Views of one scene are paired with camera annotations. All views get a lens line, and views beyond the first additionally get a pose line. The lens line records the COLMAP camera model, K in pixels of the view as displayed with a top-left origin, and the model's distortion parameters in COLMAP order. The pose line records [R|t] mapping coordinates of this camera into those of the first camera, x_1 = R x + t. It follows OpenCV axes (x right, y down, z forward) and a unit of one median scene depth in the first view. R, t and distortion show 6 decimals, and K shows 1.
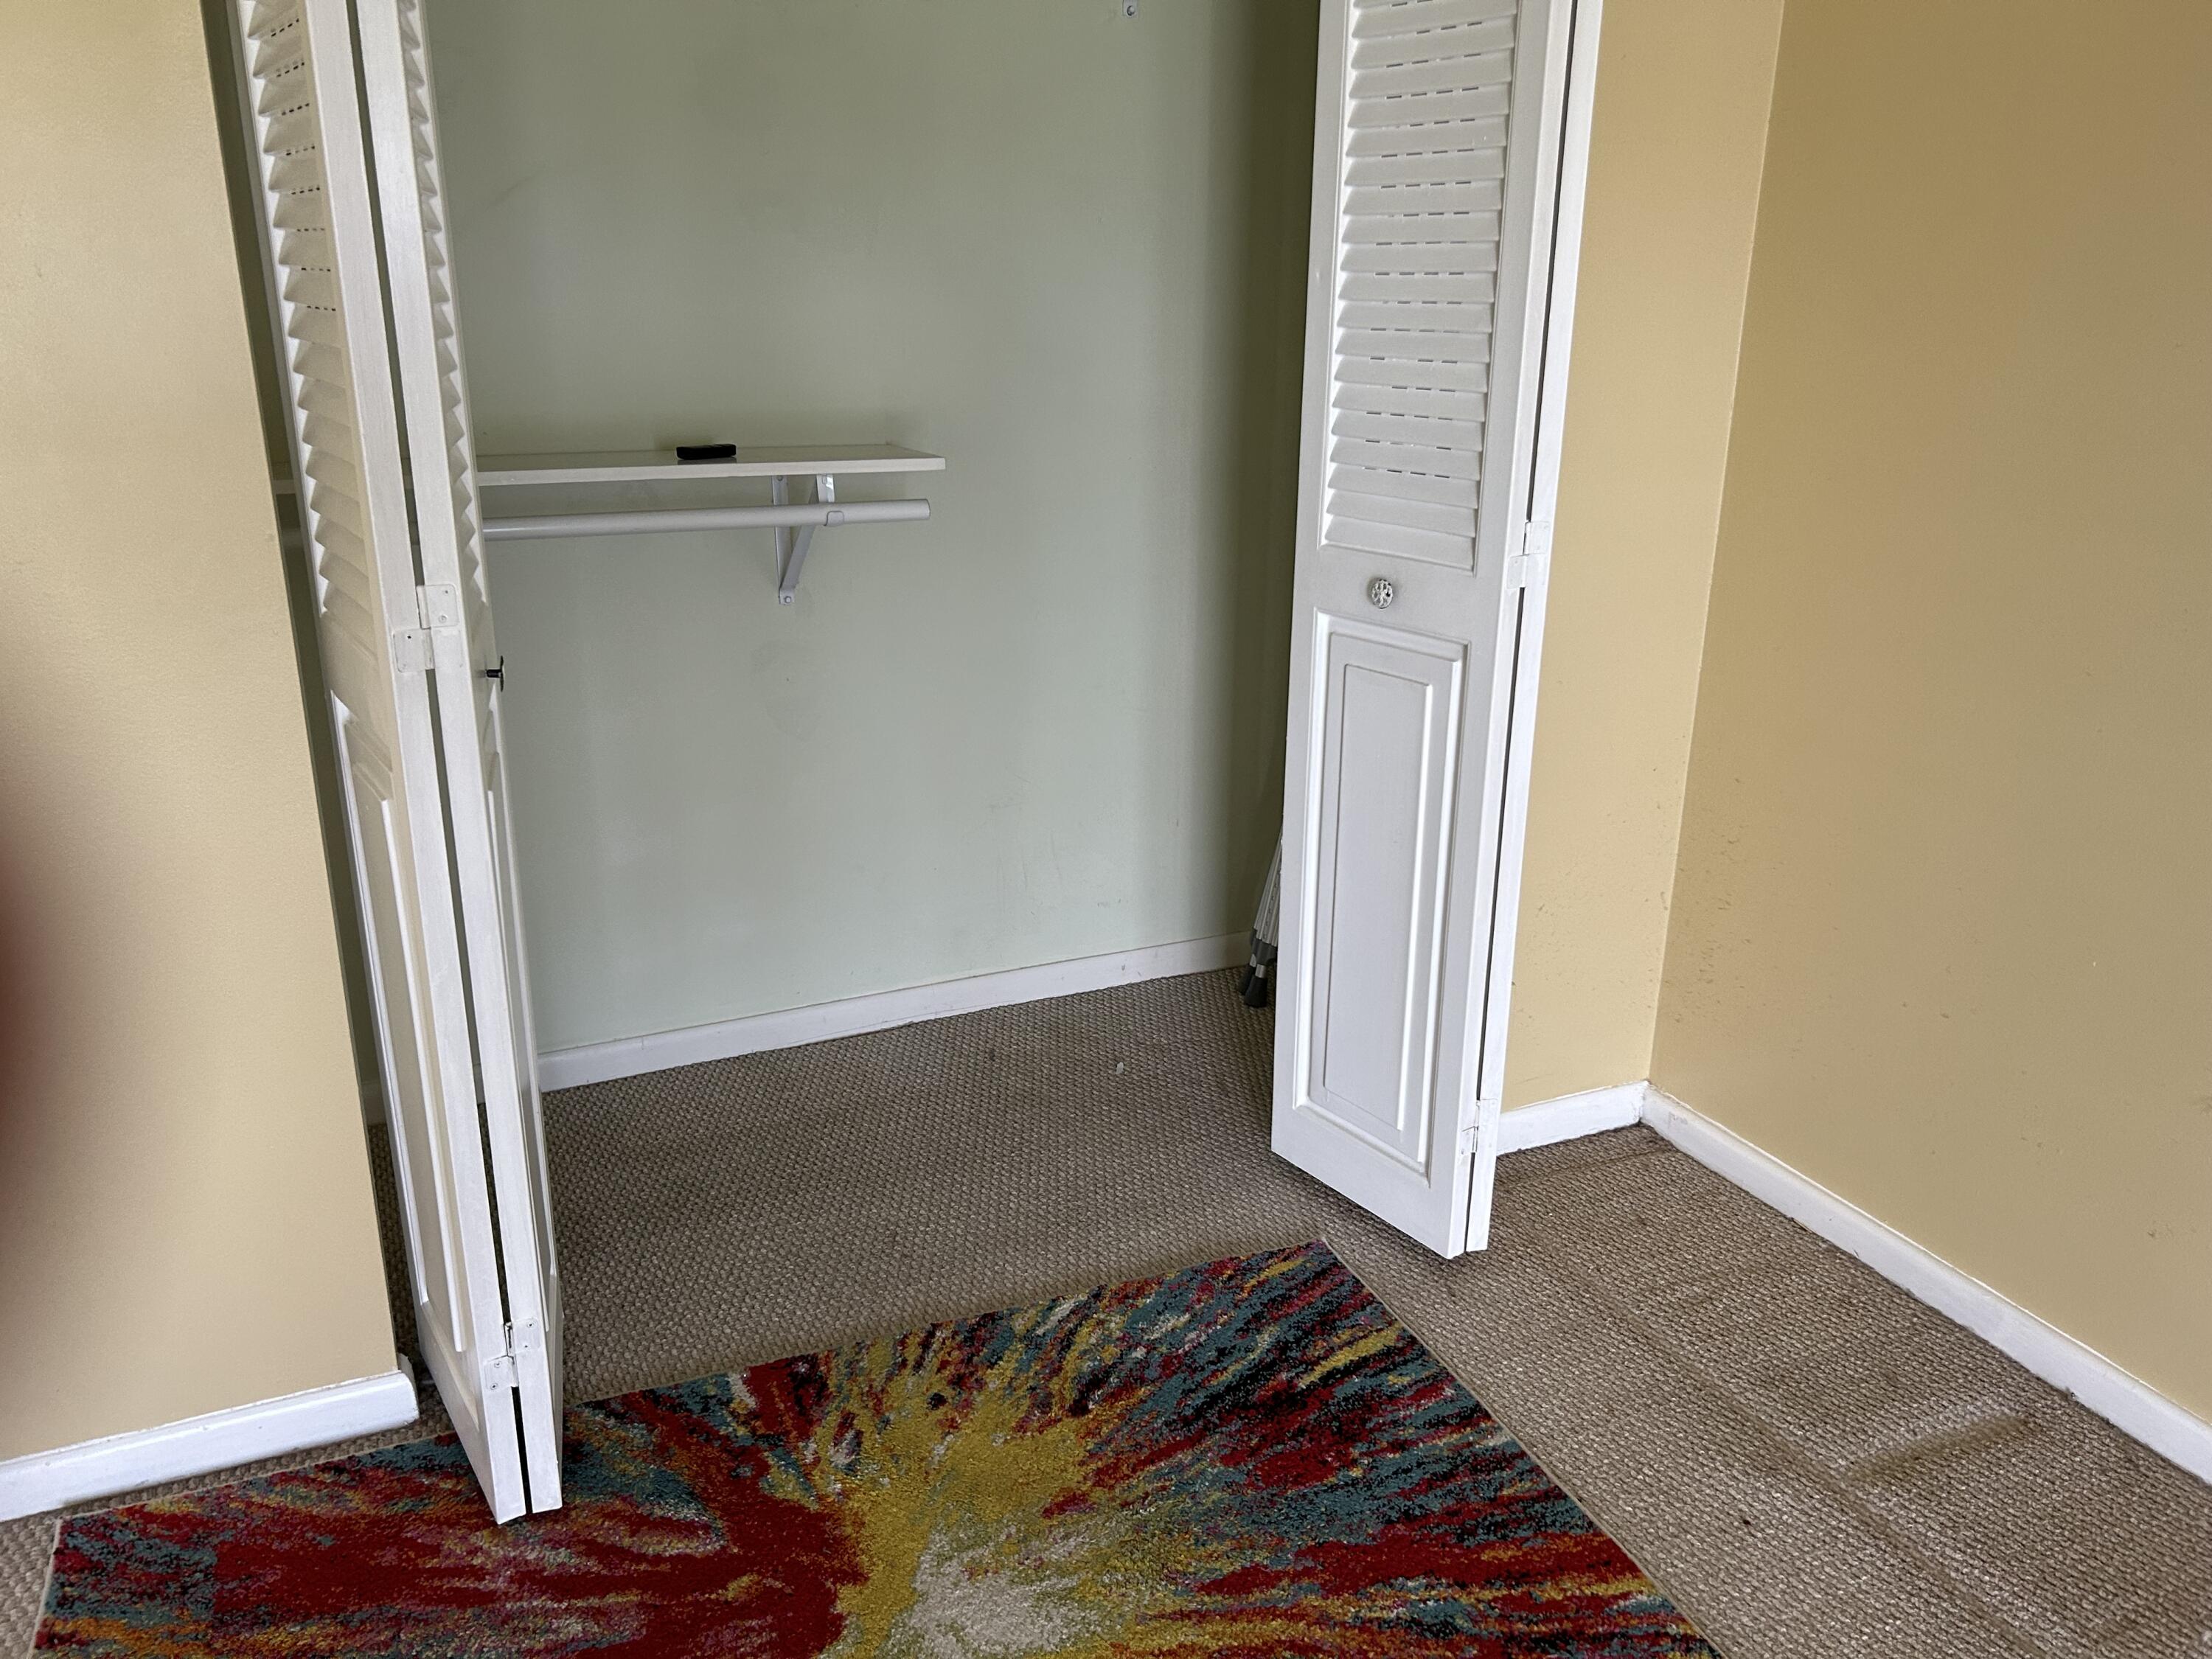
lens RADIAL K [[1672.0, 0, 1102.3], [0, 1672.0, 827.7], [0, 0, 1]] dist [0.048424, -0.064470]
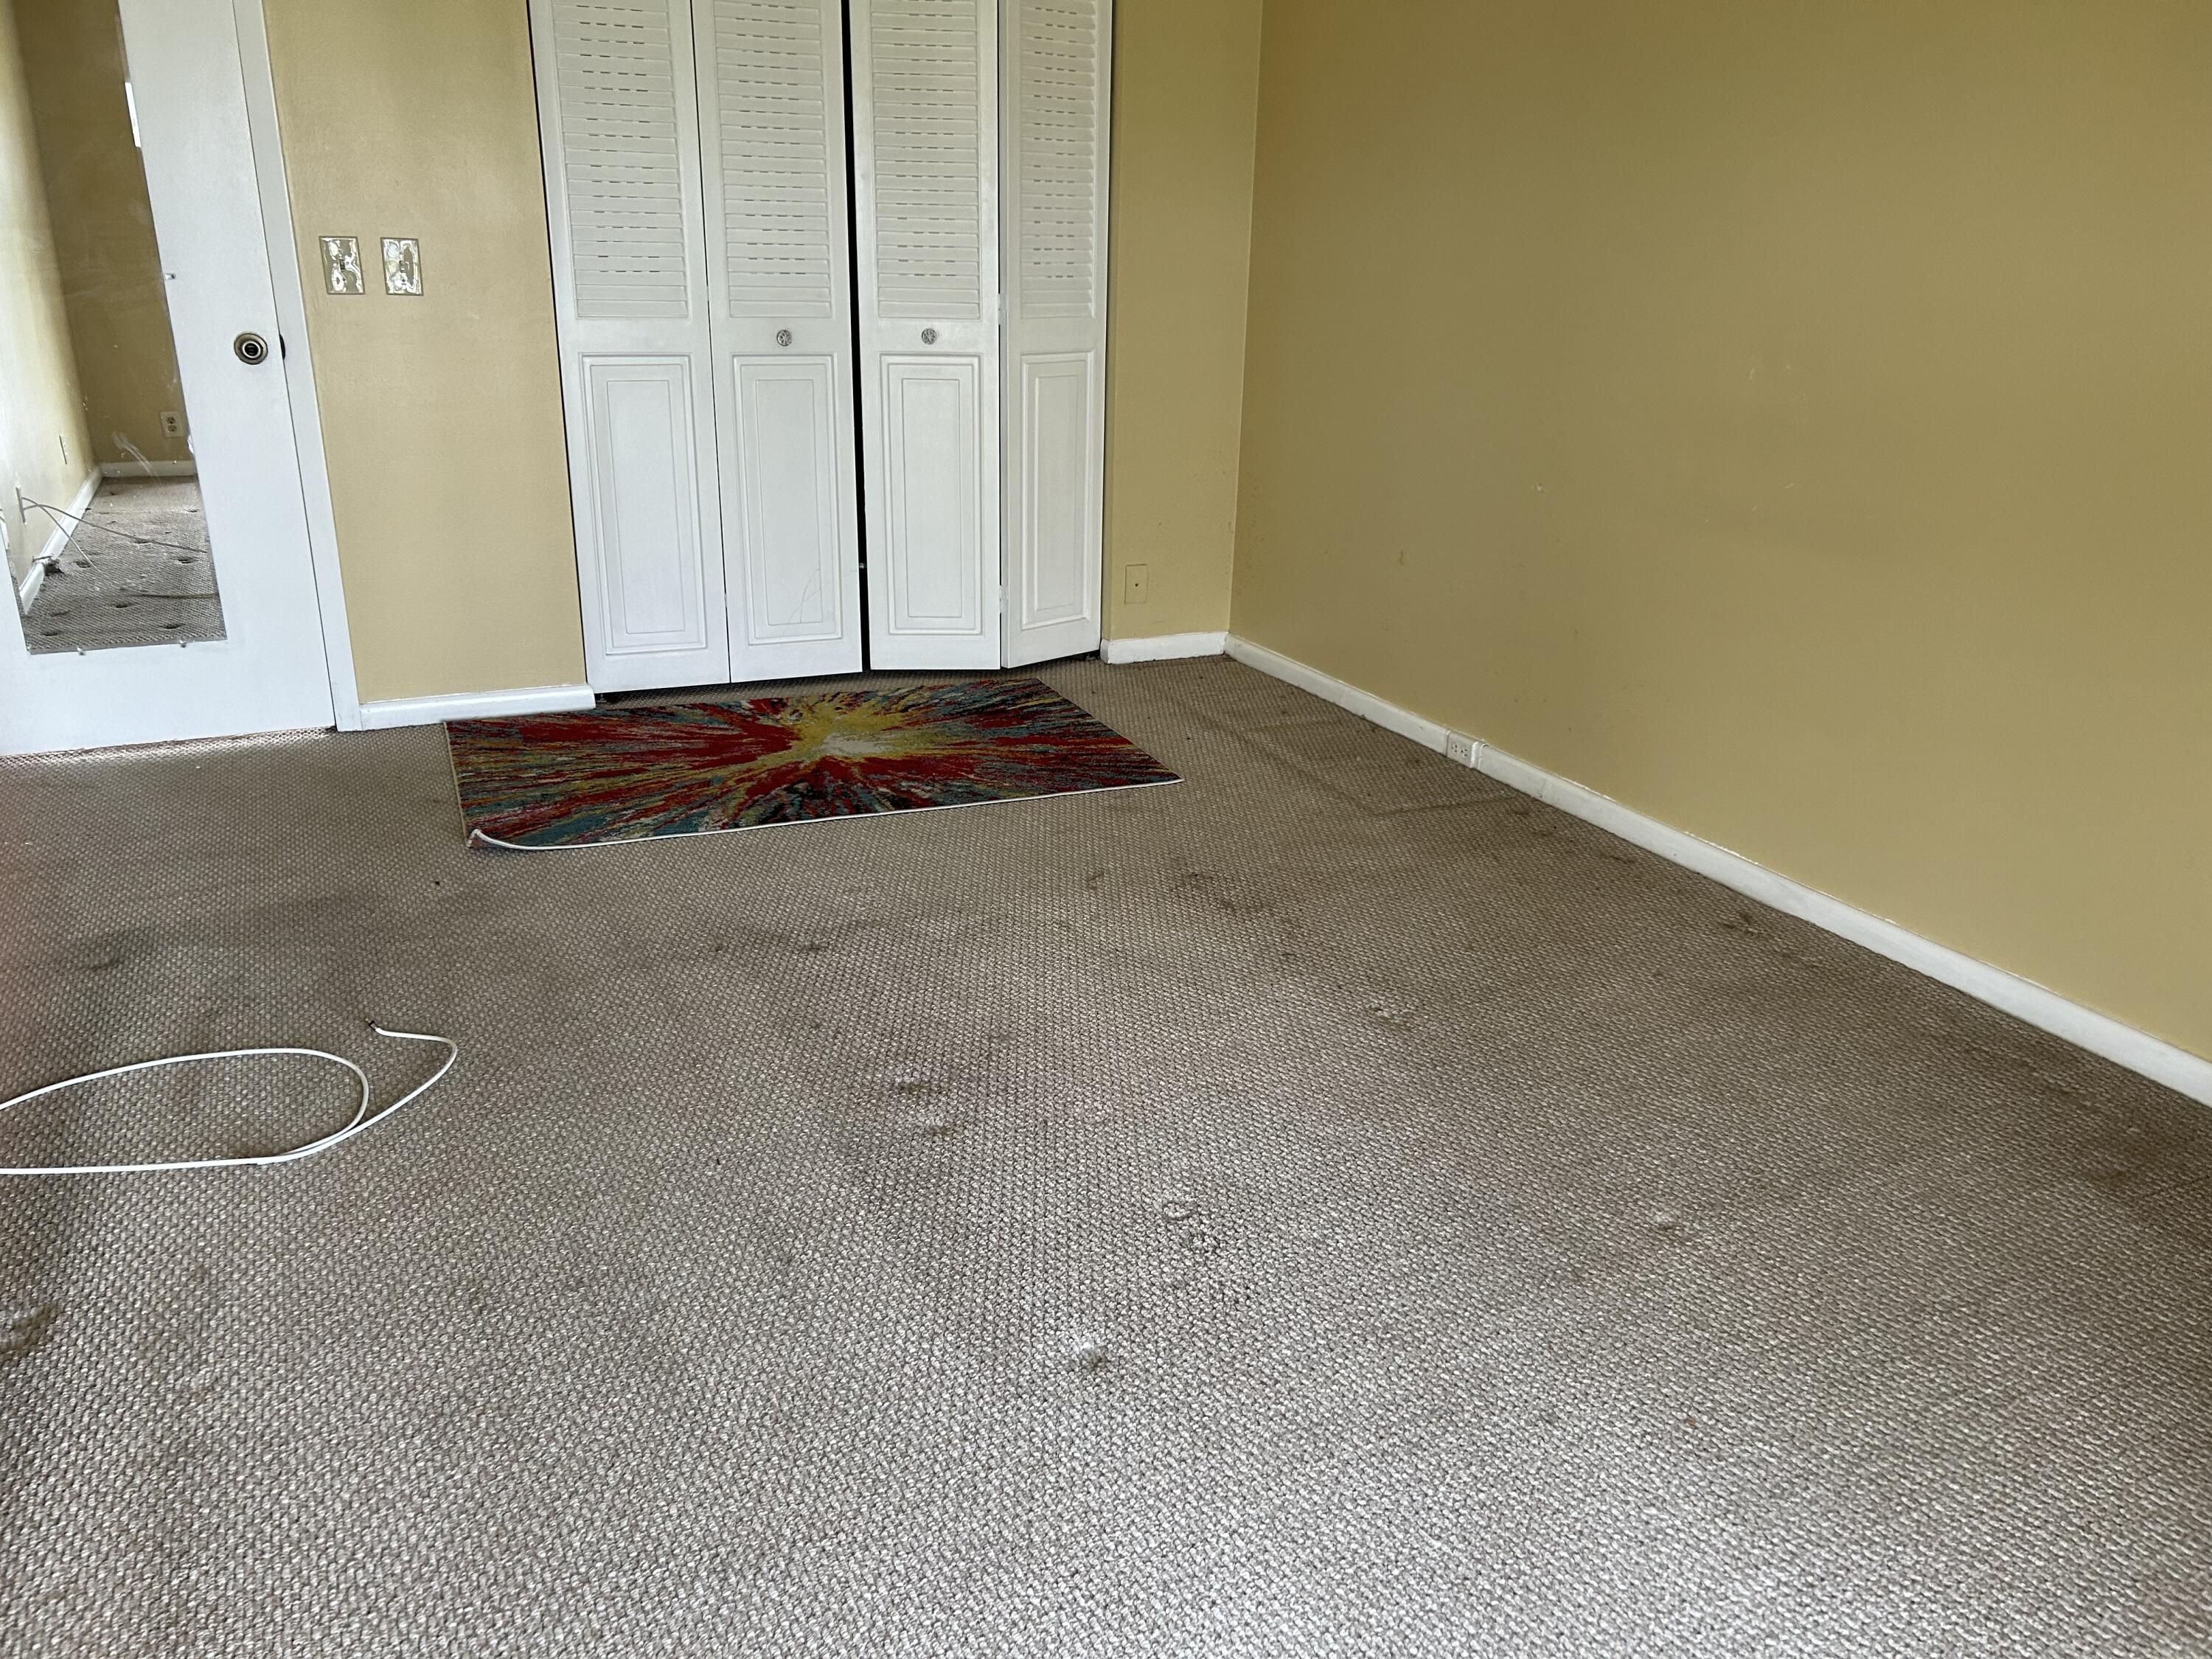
lens RADIAL K [[1672.0, 0, 1109.9], [0, 1672.0, 831.0], [0, 0, 1]] dist [0.048424, -0.064470]
pose [[0.999616, 0.018611, 0.020542, 0.209722], [-0.019042, 0.999598, 0.020998, 0.448842], [-0.020143, -0.021381, 0.999568, -1.160138]]
